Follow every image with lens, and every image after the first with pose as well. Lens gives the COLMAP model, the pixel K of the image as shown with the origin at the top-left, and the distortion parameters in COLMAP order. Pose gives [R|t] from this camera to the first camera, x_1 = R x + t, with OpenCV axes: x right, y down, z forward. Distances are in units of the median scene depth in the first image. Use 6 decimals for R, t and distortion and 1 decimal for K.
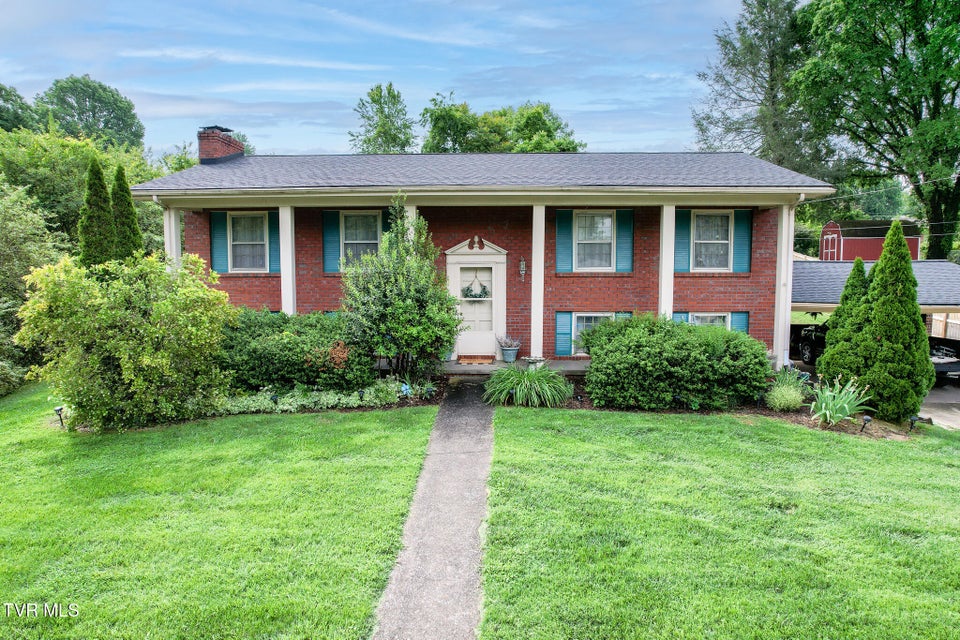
lens RADIAL K [[627.1, 0, 486.2], [0, 627.1, 321.9], [0, 0, 1]] dist [-0.063921, 0.059659]
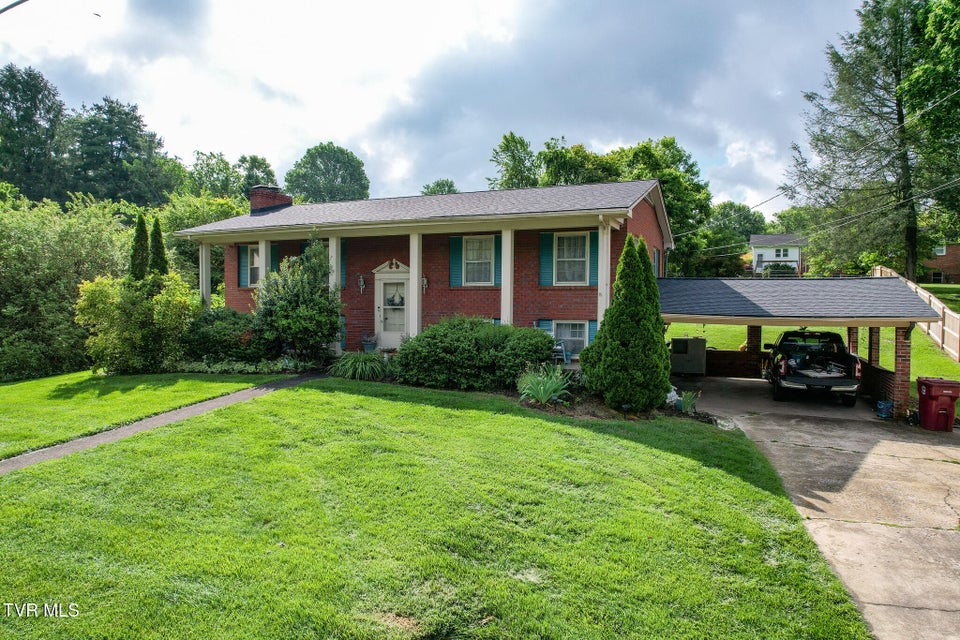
lens RADIAL K [[613.9, 0, 483.7], [0, 613.9, 323.0], [0, 0, 1]] dist [-0.066620, 0.066159]
pose [[0.931377, 0.019878, -0.363512, 0.773647], [-0.038512, 0.998285, -0.044086, 0.056680], [0.362012, 0.055060, 0.930546, -0.143692]]
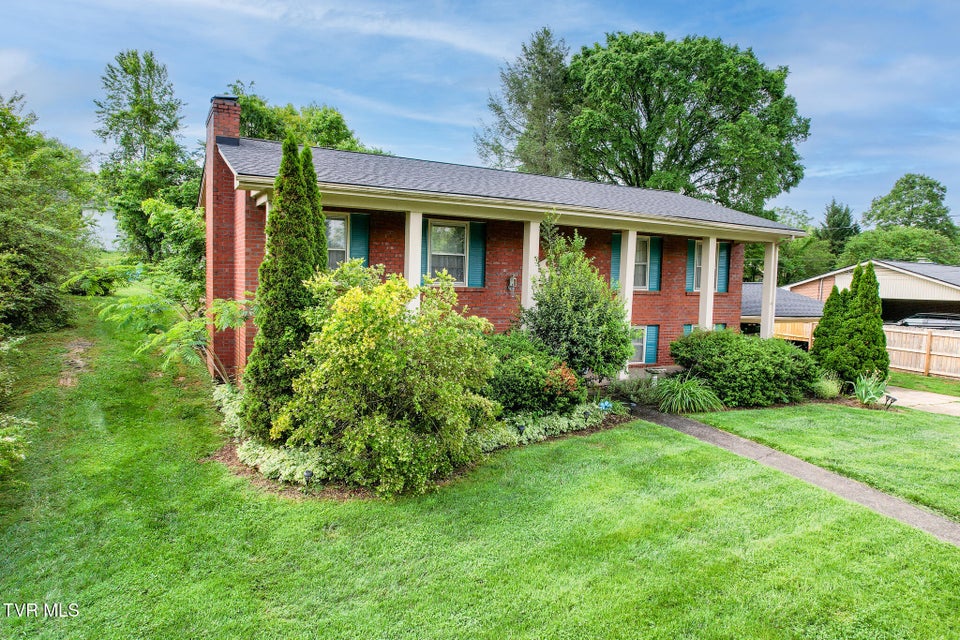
lens RADIAL K [[613.9, 0, 483.7], [0, 613.9, 323.0], [0, 0, 1]] dist [-0.066620, 0.066159]
pose [[0.858952, -0.013378, 0.511882, -0.778932], [0.014959, 0.999888, 0.001031, -0.031520], [-0.511838, 0.006772, 0.859055, 0.232636]]
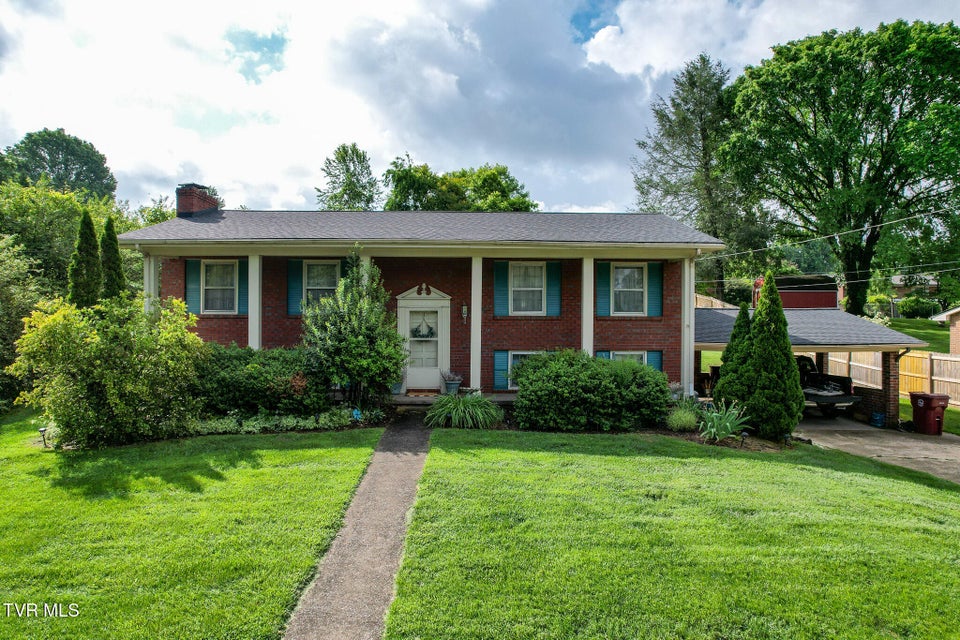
lens RADIAL K [[613.9, 0, 483.7], [0, 613.9, 323.0], [0, 0, 1]] dist [-0.066620, 0.066159]
pose [[0.998560, 0.005568, 0.053350, 0.041348], [-0.001140, 0.996576, -0.082670, 0.032437], [-0.053627, 0.082490, 0.995148, -0.134027]]
